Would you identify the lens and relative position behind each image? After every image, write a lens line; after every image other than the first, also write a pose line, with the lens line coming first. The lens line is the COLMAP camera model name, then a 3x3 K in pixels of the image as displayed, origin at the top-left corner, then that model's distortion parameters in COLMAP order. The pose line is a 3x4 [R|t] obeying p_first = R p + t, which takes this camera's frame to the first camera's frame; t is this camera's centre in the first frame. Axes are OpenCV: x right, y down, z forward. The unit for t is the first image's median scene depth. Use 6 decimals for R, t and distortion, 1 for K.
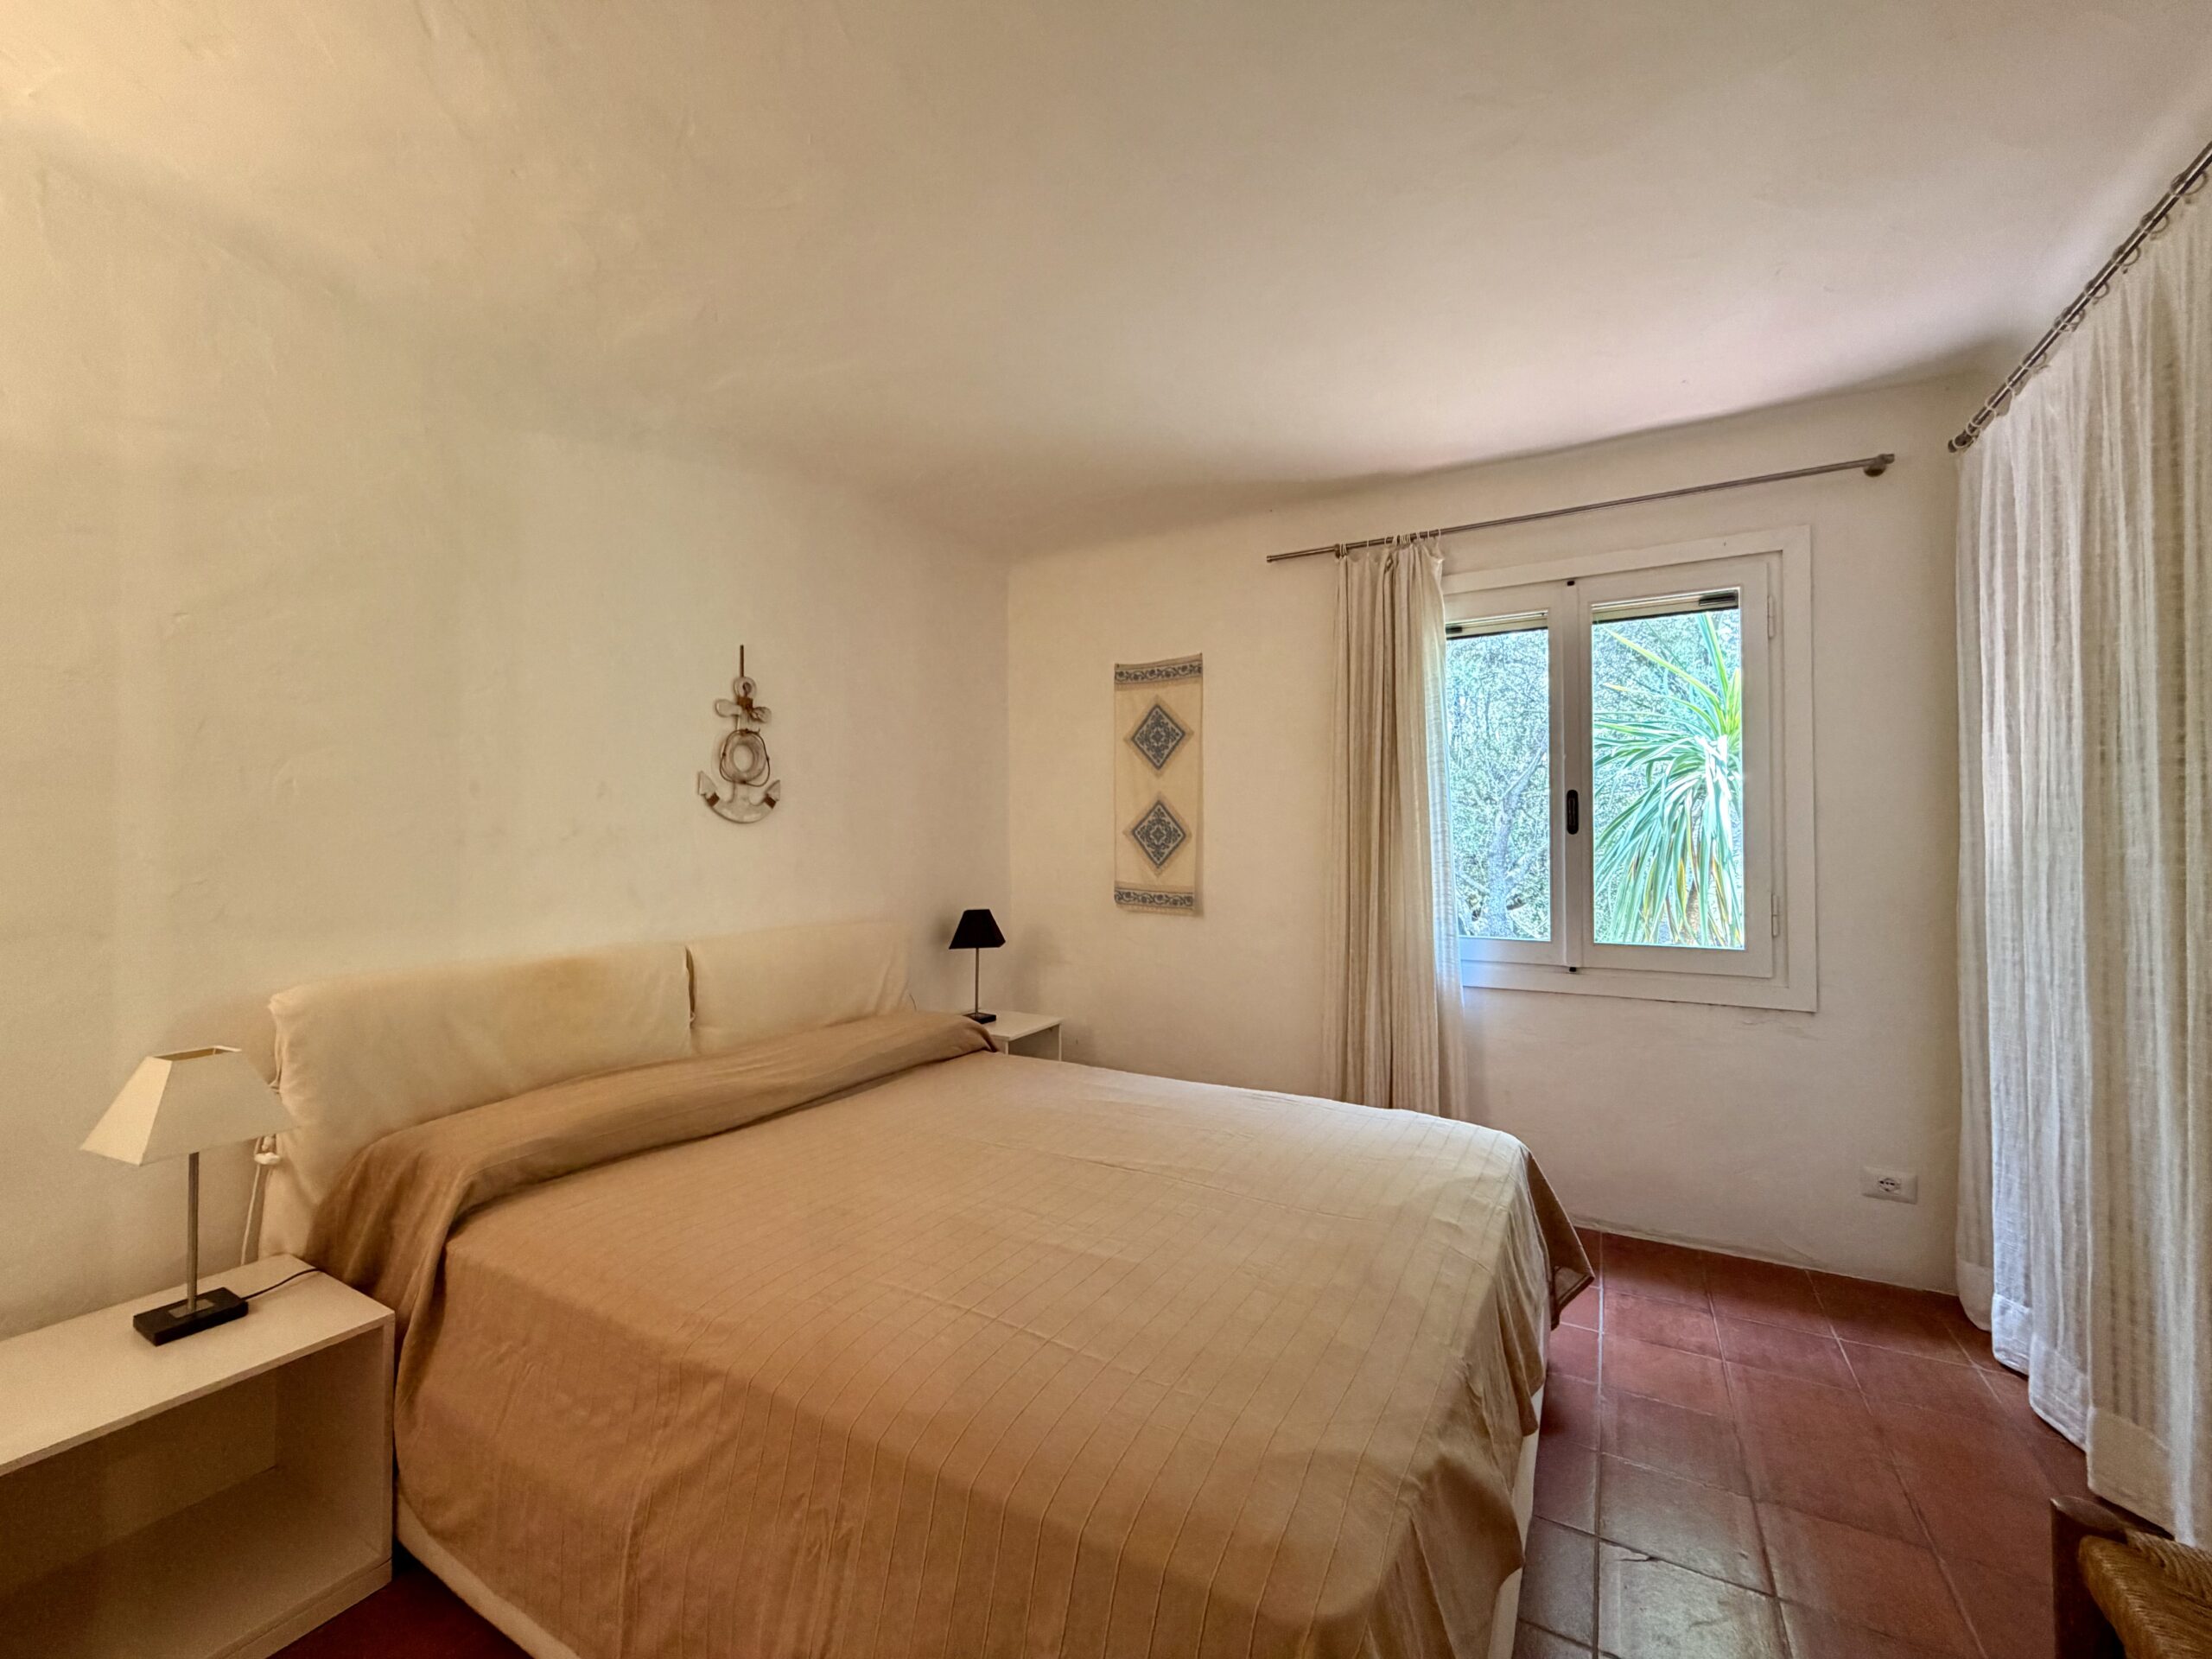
lens RADIAL K [[878.9, 0, 1204.8], [0, 878.9, 825.9], [0, 0, 1]] dist [-0.002249, 0.000426]
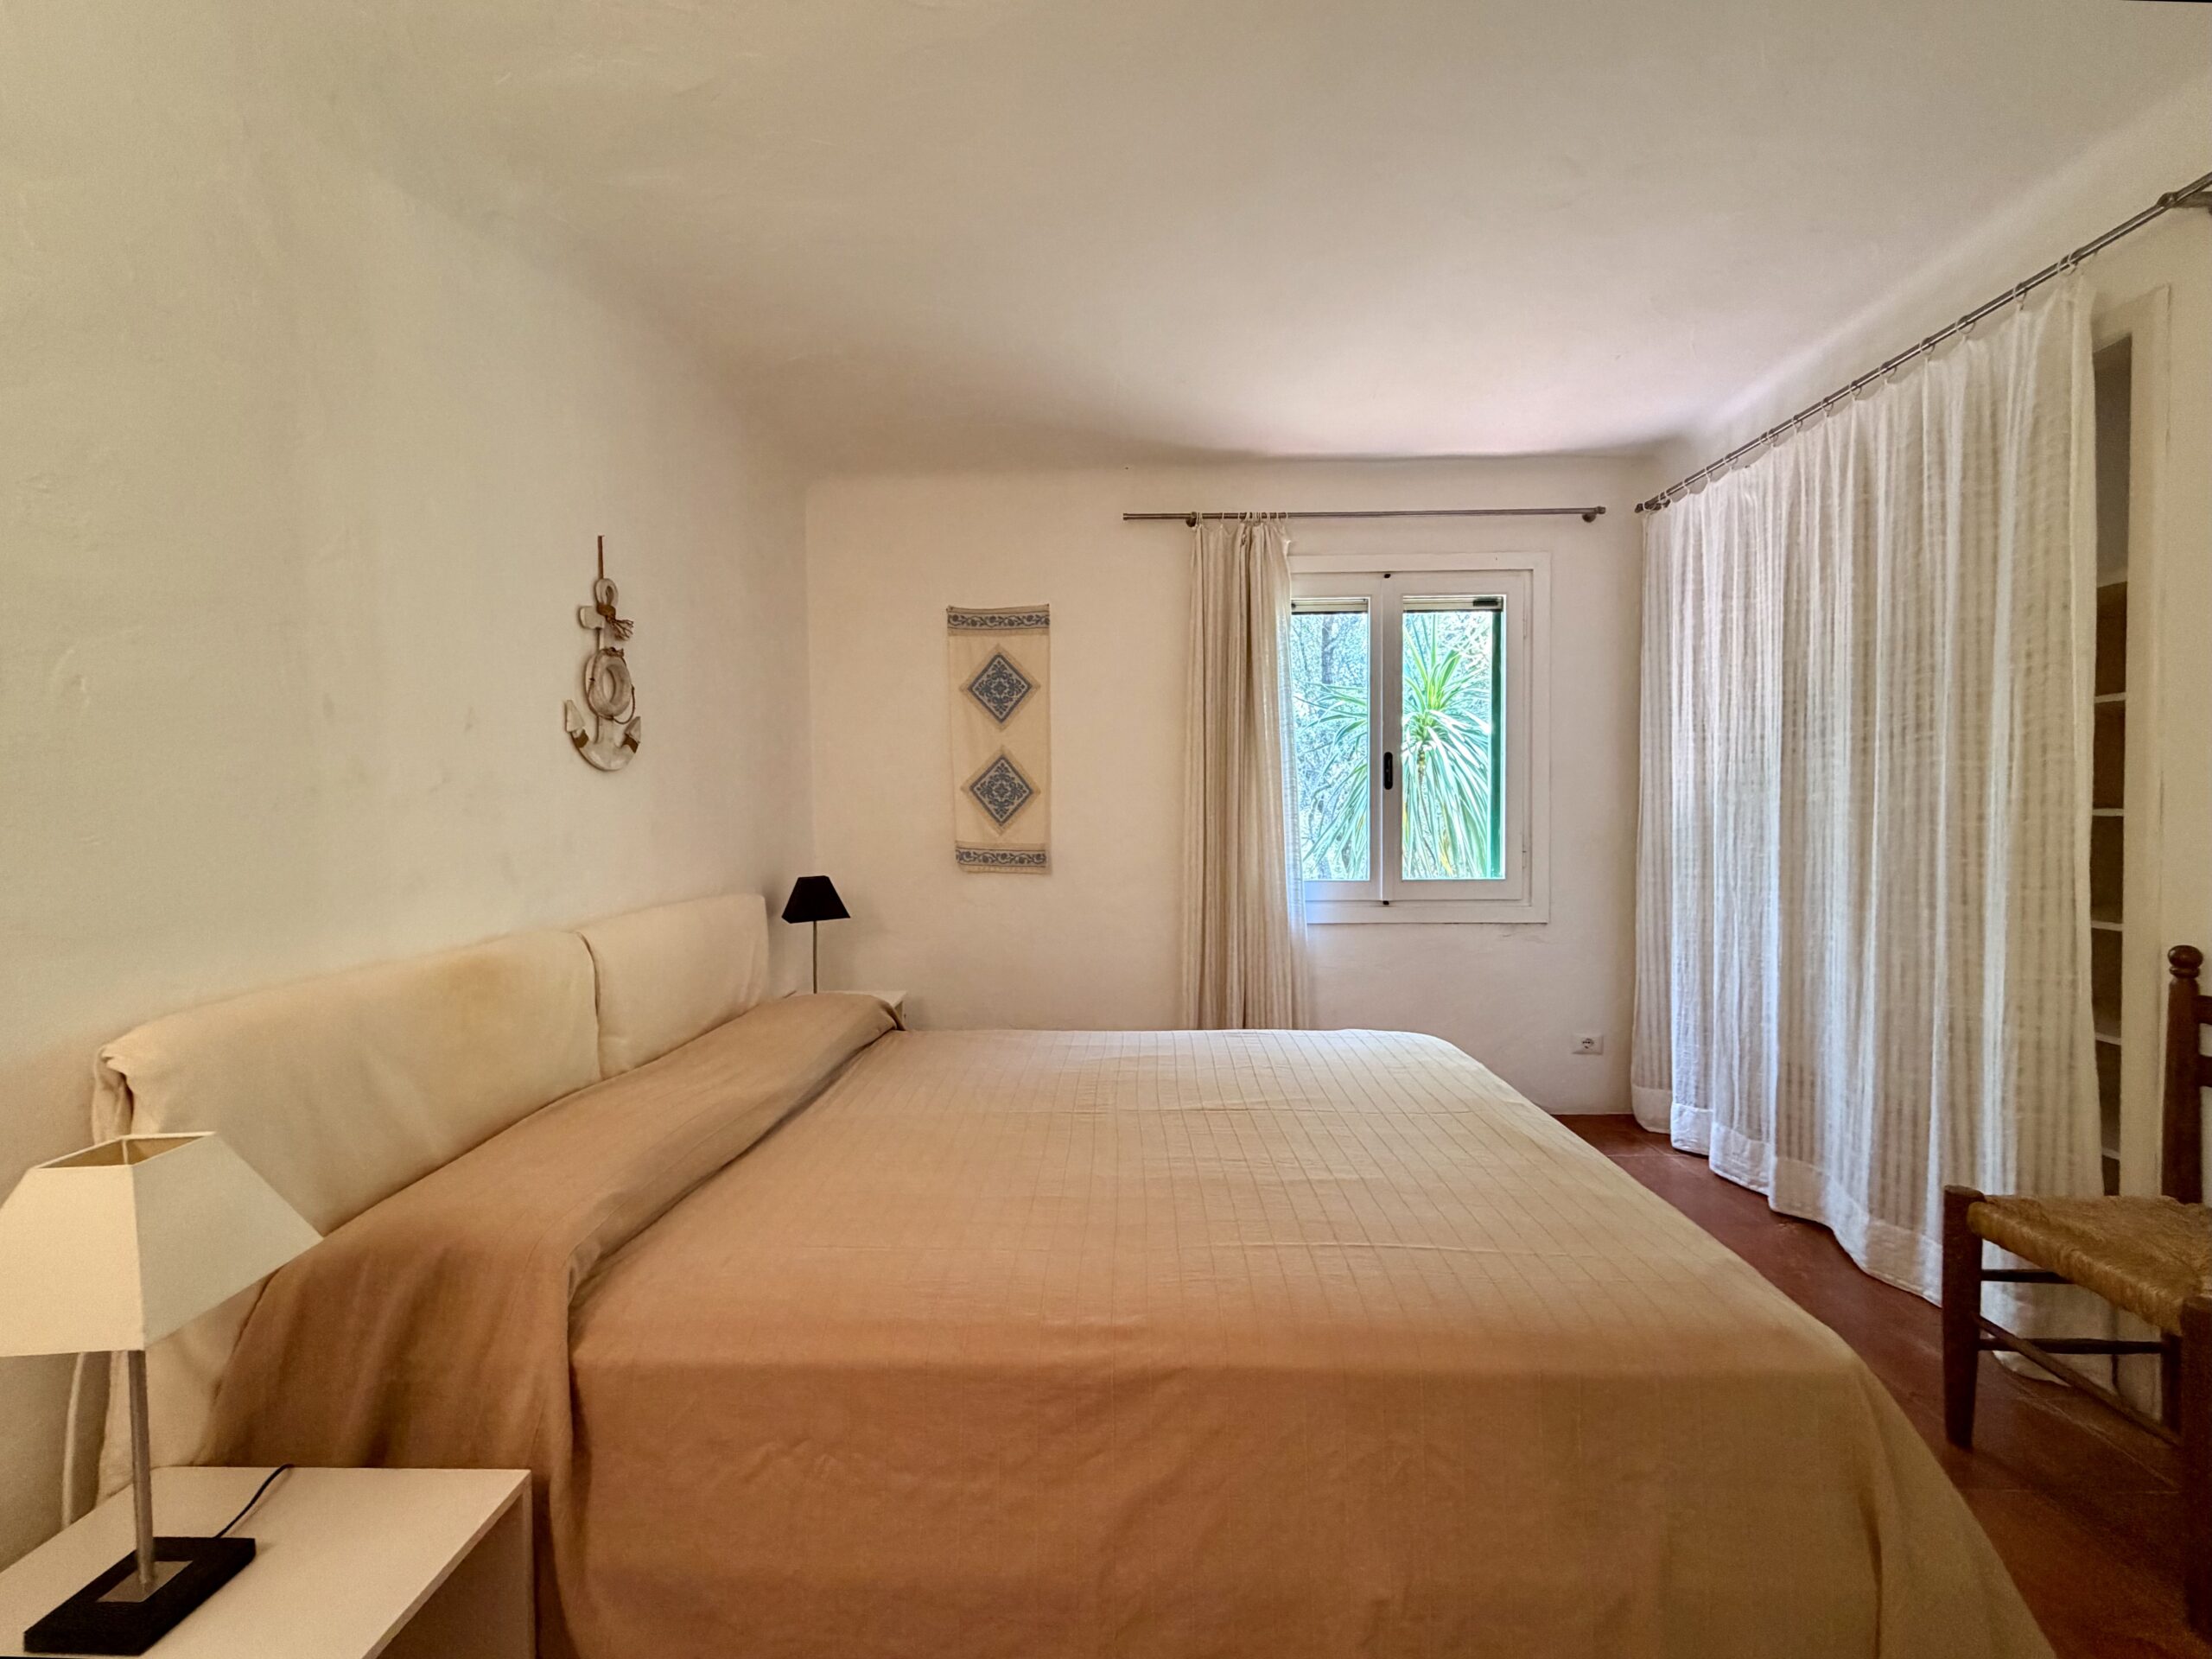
lens RADIAL K [[878.9, 0, 1113.0], [0, 878.9, 825.7], [0, 0, 1]] dist [-0.002249, 0.000426]
pose [[0.889775, -0.016383, 0.456105, -0.492596], [-0.000679, 0.999307, 0.037221, 0.015616], [-0.456398, -0.033428, 0.889147, 0.120911]]
